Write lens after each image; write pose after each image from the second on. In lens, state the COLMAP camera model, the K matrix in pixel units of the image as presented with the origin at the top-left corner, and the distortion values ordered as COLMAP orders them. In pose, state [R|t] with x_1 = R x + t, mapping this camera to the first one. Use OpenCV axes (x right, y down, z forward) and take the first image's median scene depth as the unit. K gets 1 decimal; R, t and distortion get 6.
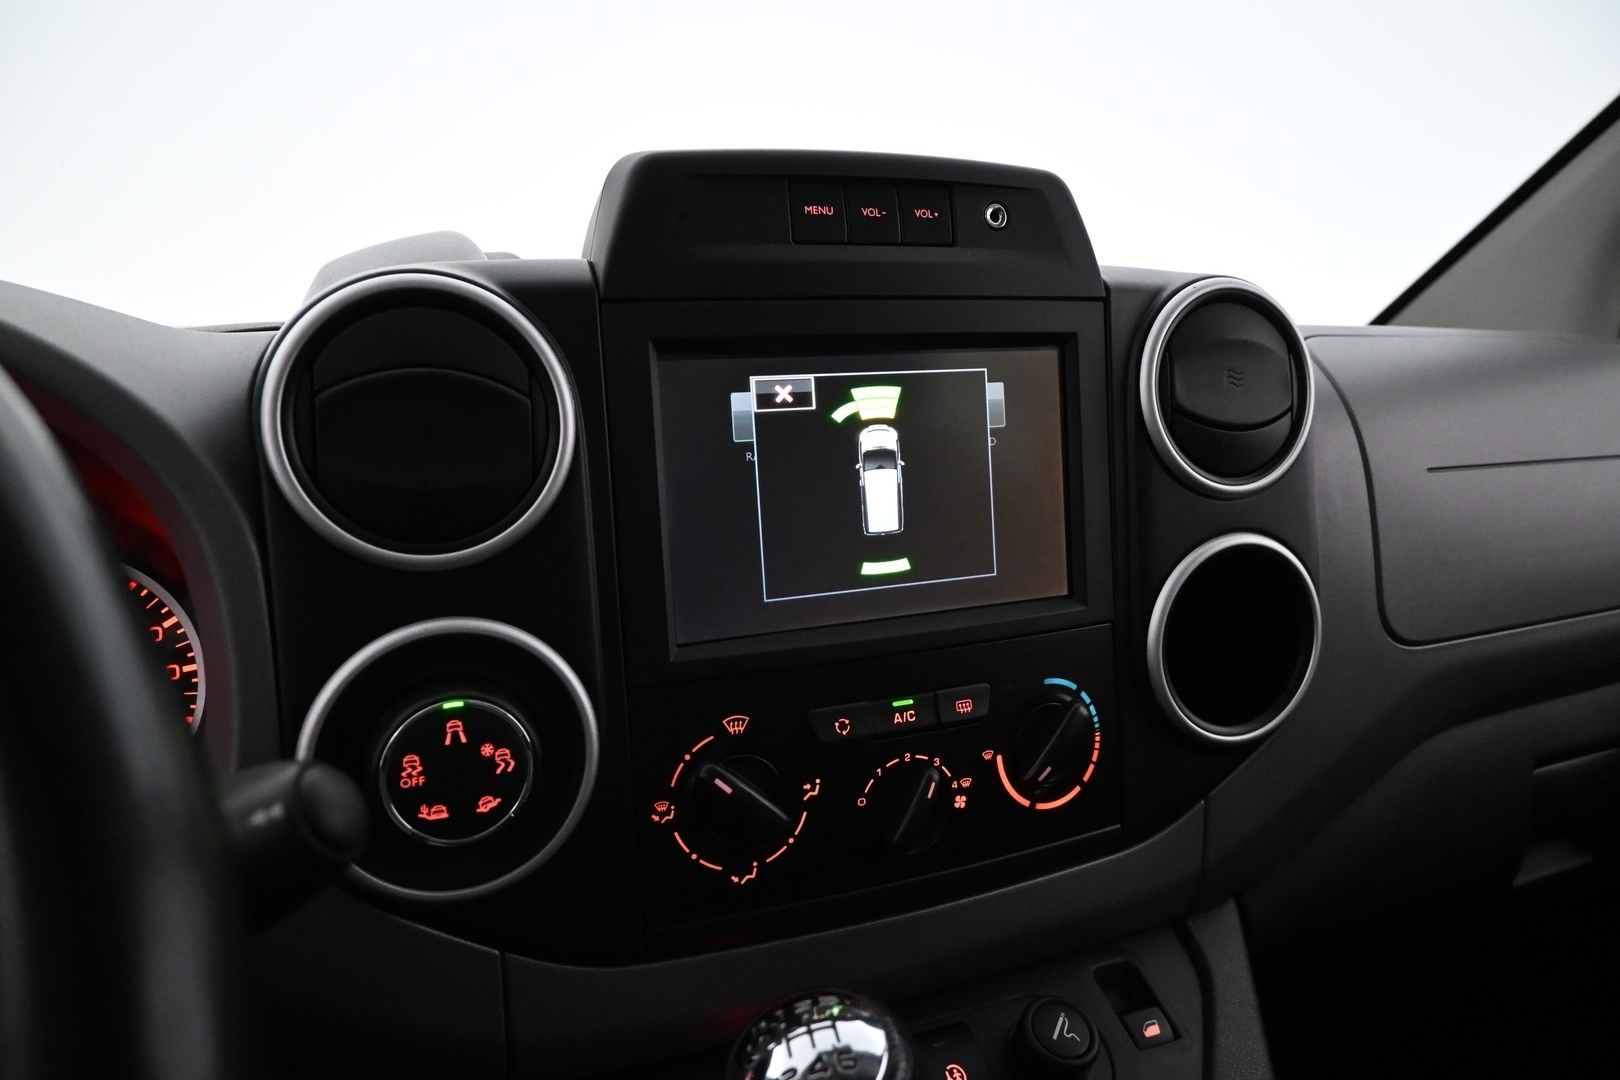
lens RADIAL K [[1096.7, 0, 810.0], [0, 1096.7, 534.6], [0, 0, 1]] dist [-0.004650, 0.000857]
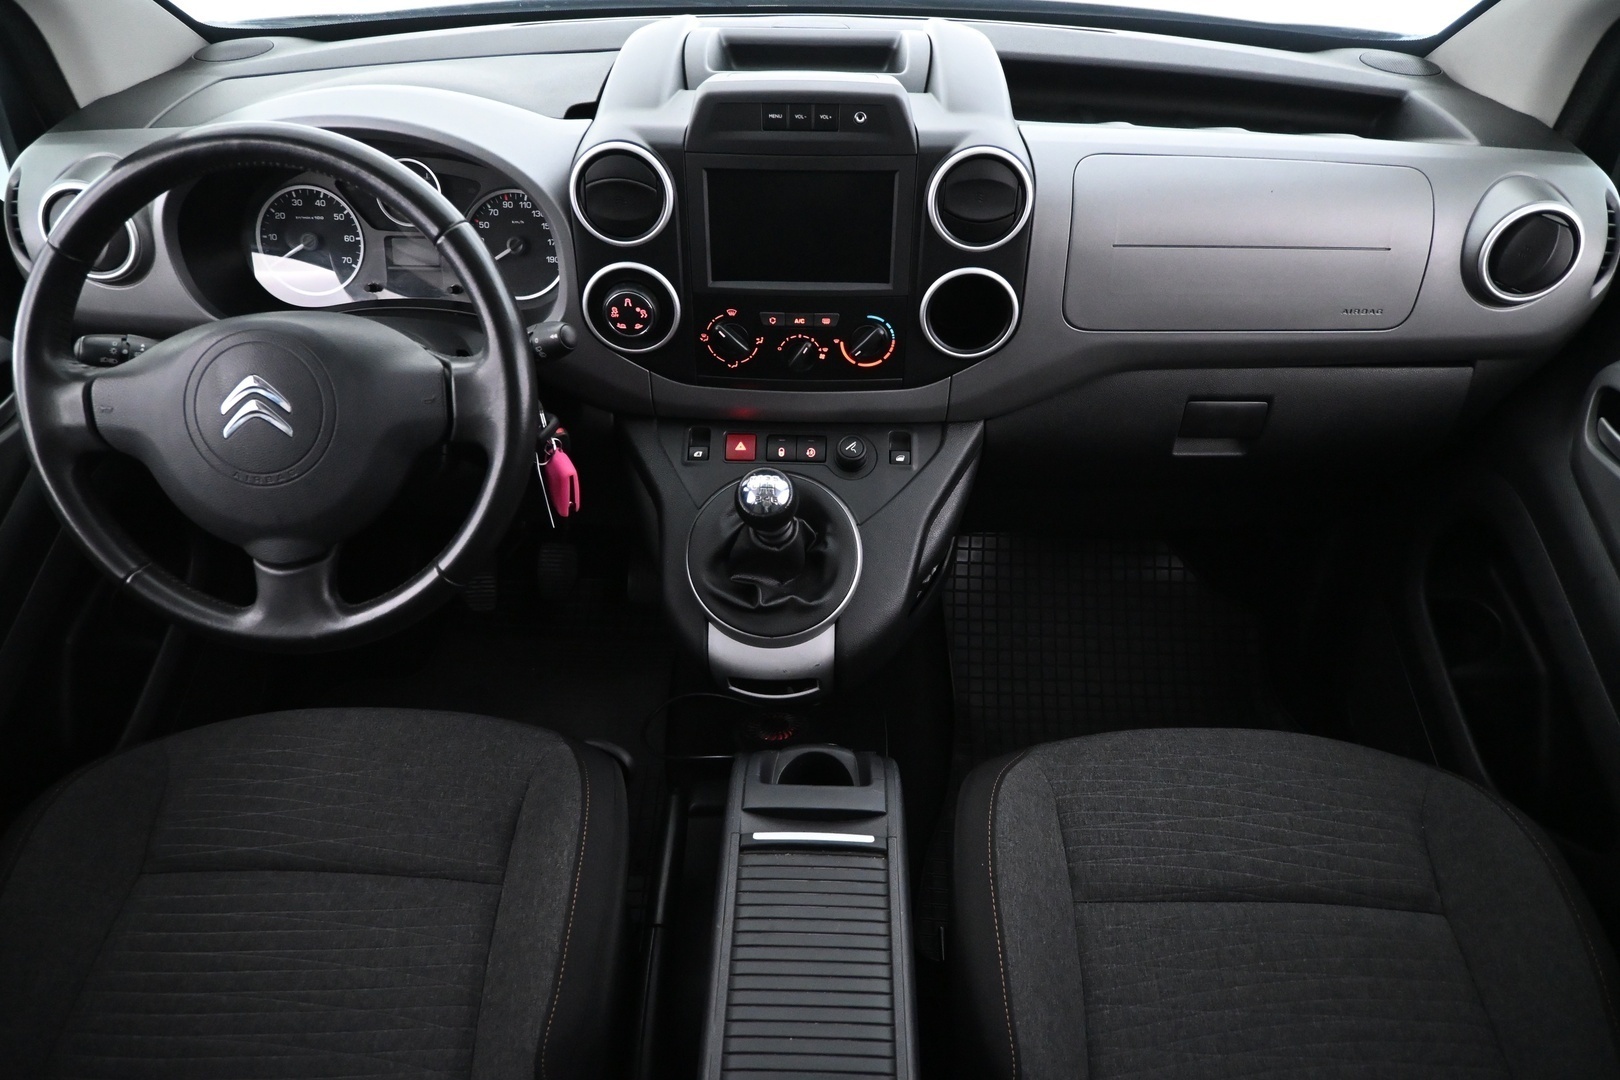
lens RADIAL K [[1096.7, 0, 813.4], [0, 1096.7, 533.2], [0, 0, 1]] dist [-0.004650, 0.000857]
pose [[0.913502, 0.278929, -0.296163, 1.020181], [-0.091348, 0.850009, 0.518787, -0.749155], [0.396447, -0.446859, 0.801964, -1.269247]]
